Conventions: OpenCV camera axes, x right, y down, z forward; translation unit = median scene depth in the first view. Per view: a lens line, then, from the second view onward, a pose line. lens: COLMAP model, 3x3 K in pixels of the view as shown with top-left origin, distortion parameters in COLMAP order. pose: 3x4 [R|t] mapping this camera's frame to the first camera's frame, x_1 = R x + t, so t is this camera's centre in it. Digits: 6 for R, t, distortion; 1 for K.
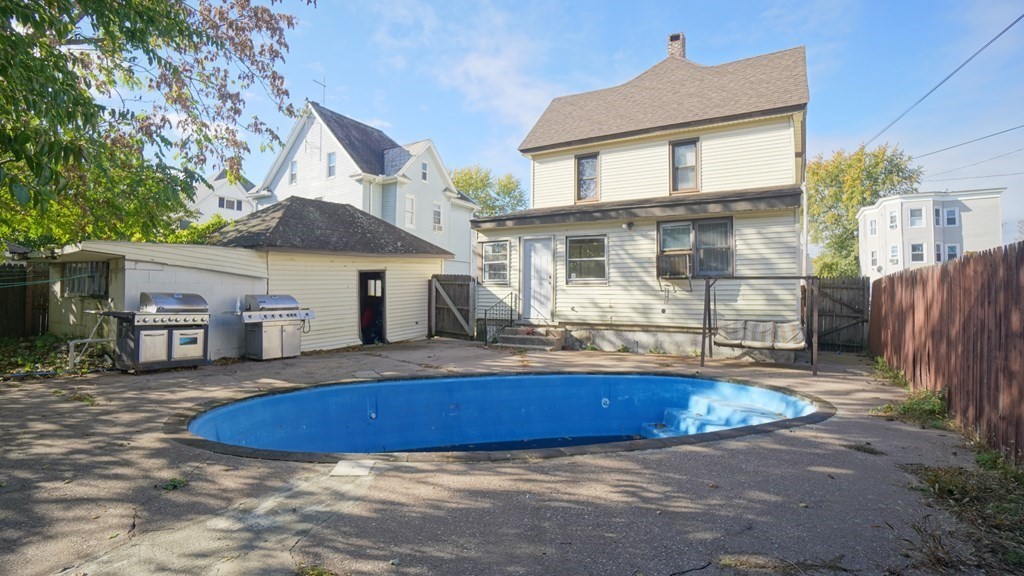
lens RADIAL K [[454.5, 0, 506.2], [0, 454.5, 291.0], [0, 0, 1]] dist [-0.059867, 0.022629]
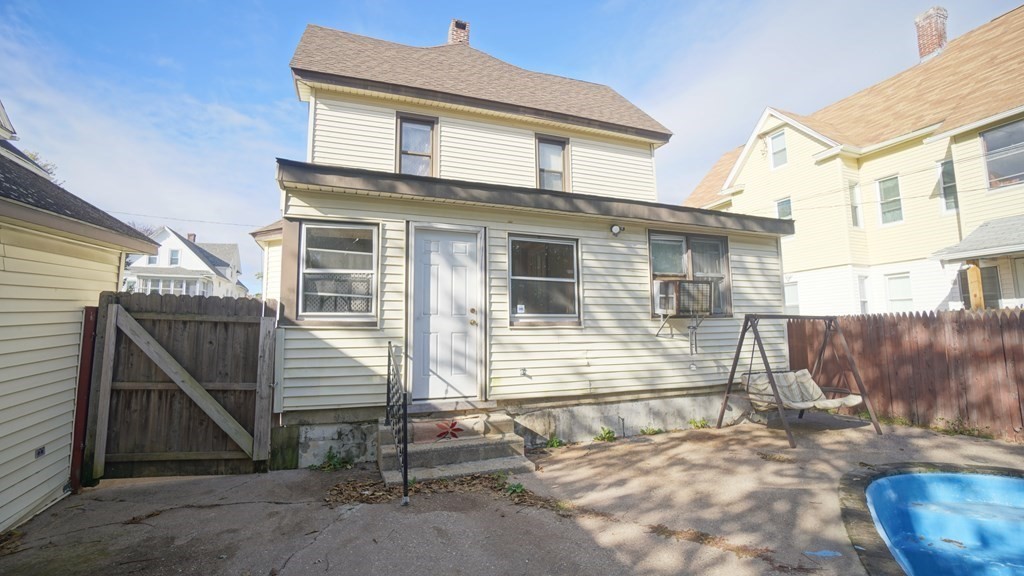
lens RADIAL K [[454.5, 0, 513.4], [0, 454.5, 285.8], [0, 0, 1]] dist [-0.059867, 0.022629]
pose [[0.628134, 0.067782, 0.775147, -0.246124], [0.004330, 0.995879, -0.090593, -0.011298], [-0.778093, 0.060261, 0.625252, 0.614758]]
